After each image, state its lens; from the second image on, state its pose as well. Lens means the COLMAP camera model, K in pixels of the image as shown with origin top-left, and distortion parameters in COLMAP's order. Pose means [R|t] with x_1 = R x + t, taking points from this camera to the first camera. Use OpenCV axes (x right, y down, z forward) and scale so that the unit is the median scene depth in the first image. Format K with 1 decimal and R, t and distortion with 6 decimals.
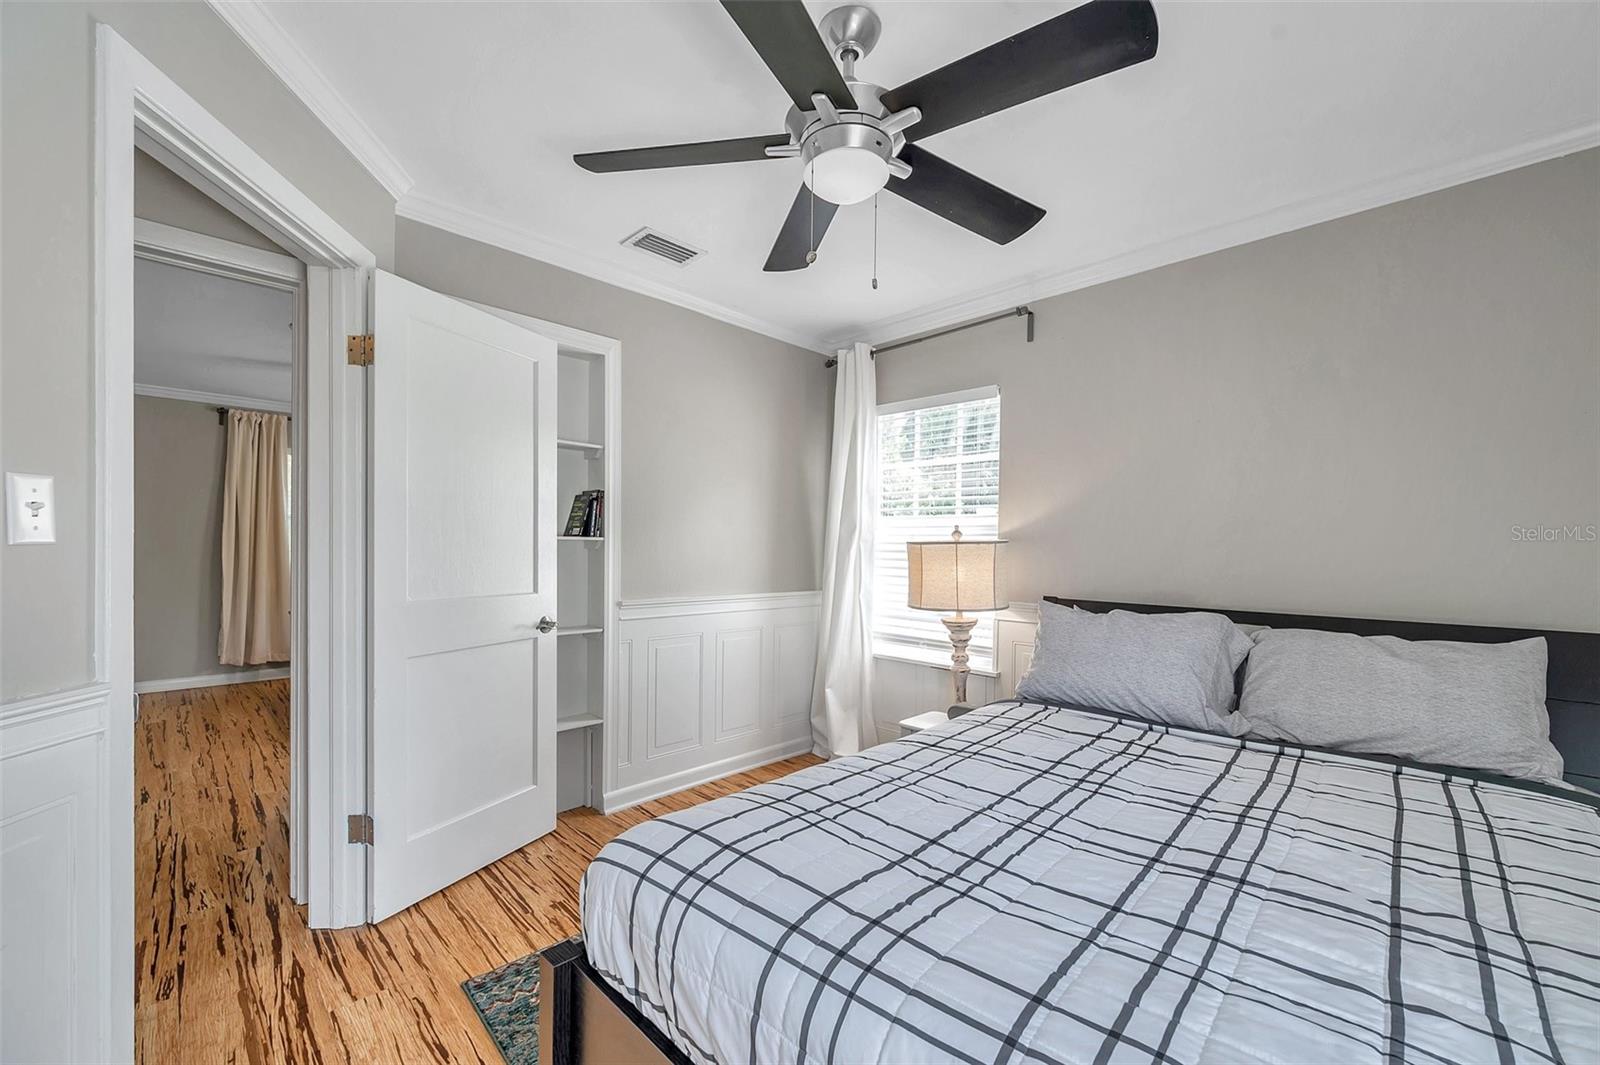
lens RADIAL K [[632.5, 0, 789.3], [0, 632.5, 548.0], [0, 0, 1]] dist [-0.001598, -0.000041]
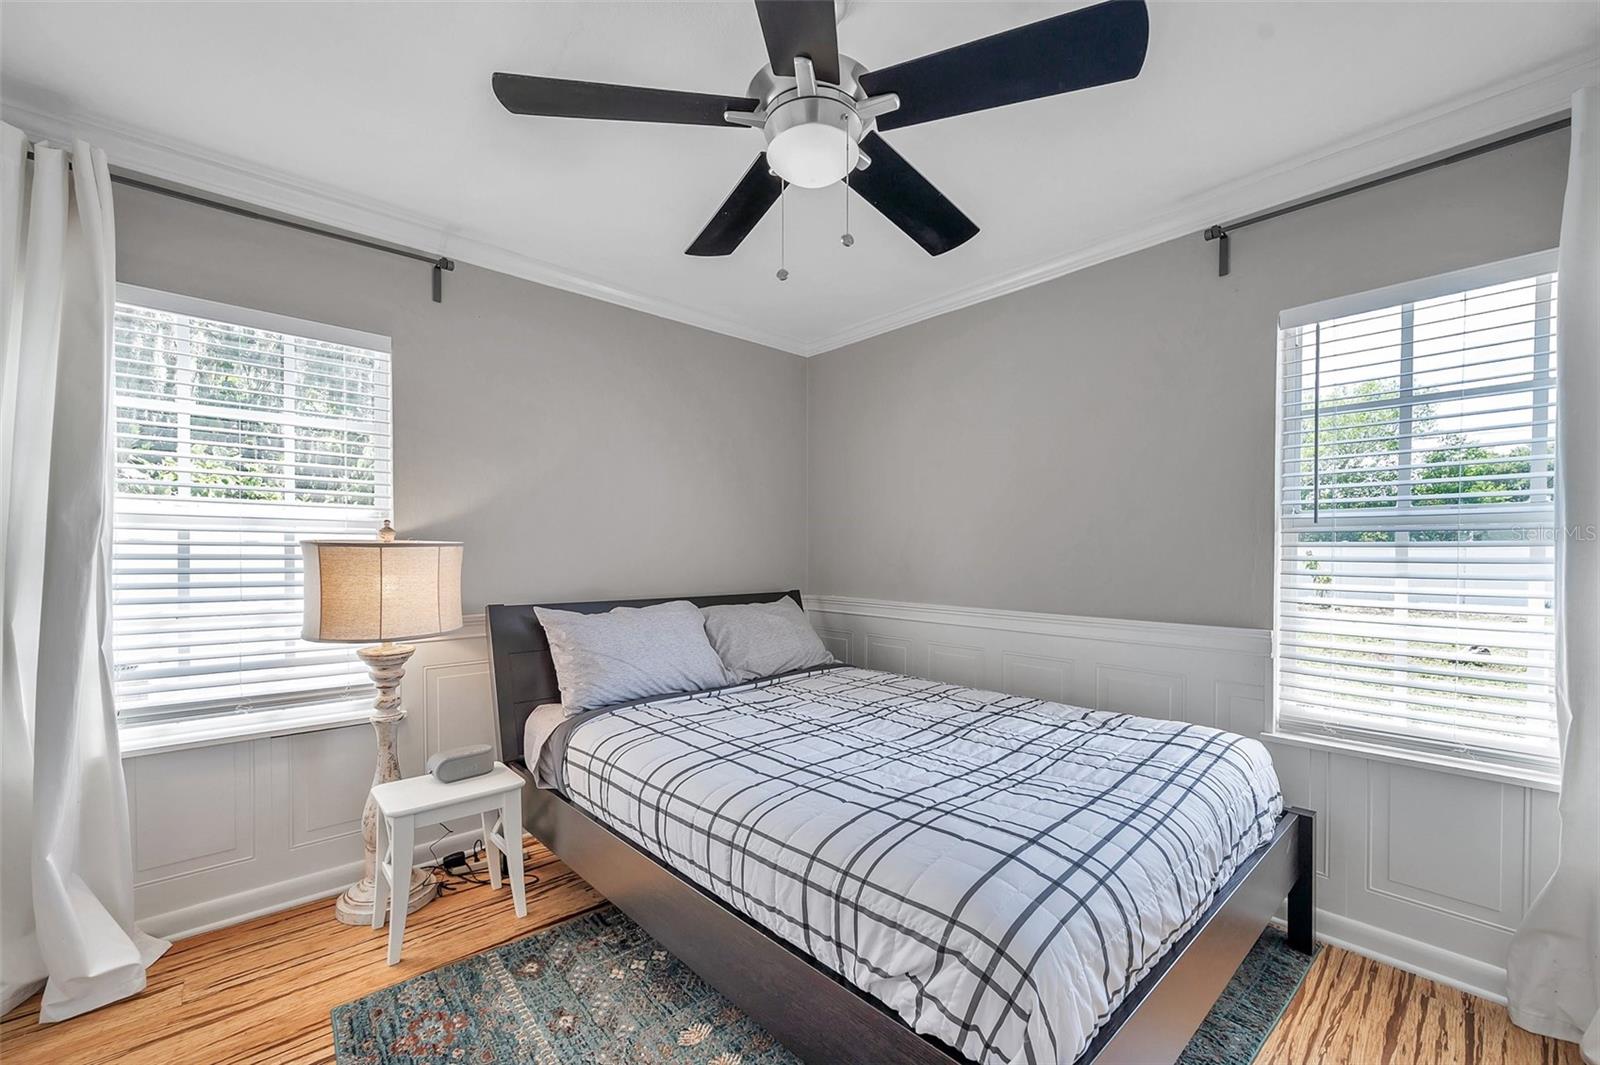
lens RADIAL K [[632.5, 0, 794.3], [0, 632.5, 545.2], [0, 0, 1]] dist [-0.001598, -0.000041]
pose [[0.059674, 0.001115, 0.998217, -0.532475], [0.000645, 0.999999, -0.001155, -0.007267], [-0.998218, 0.000713, 0.059673, 0.608428]]
